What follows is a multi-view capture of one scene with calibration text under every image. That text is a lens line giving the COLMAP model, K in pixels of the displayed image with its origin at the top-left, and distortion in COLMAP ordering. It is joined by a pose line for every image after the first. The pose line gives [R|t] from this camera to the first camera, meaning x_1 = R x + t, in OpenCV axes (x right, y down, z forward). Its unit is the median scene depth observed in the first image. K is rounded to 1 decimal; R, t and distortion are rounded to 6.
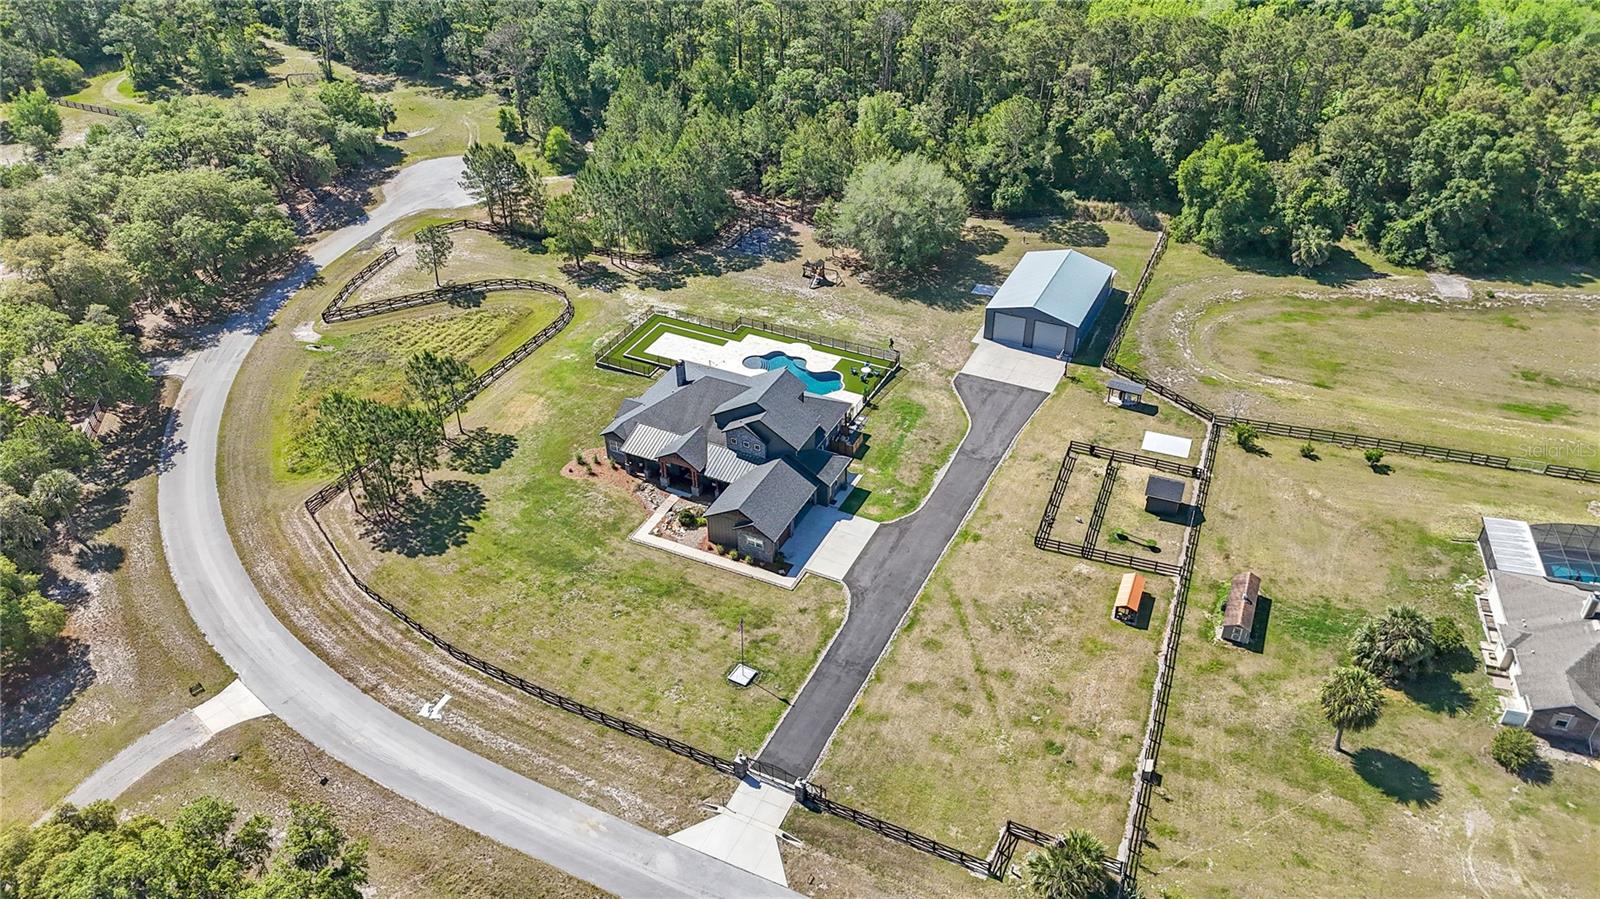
lens RADIAL K [[1175.3, 0, 800.0], [0, 1175.3, 449.5], [0, 0, 1]] dist [0.088599, -0.092126]
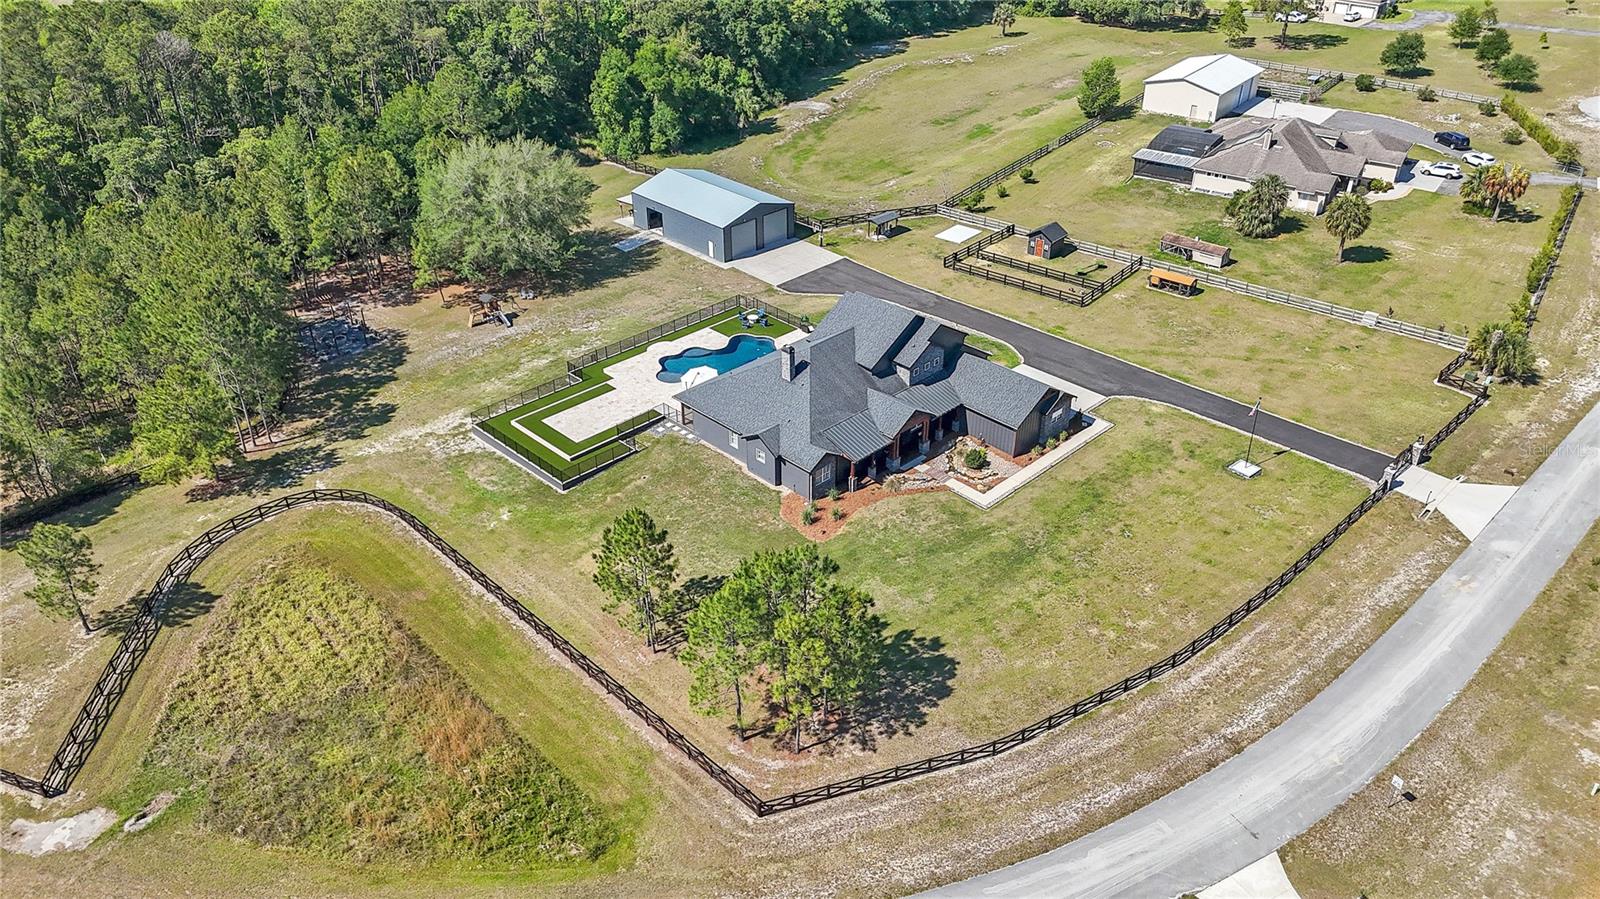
lens RADIAL K [[1177.5, 0, 801.2], [0, 1177.5, 455.2], [0, 0, 1]] dist [0.075834, -0.071161]
pose [[0.328650, -0.490539, 0.807069, -0.689472], [0.549585, 0.794286, 0.258971, -0.194191], [-0.768079, 0.358442, 0.530635, 0.557417]]
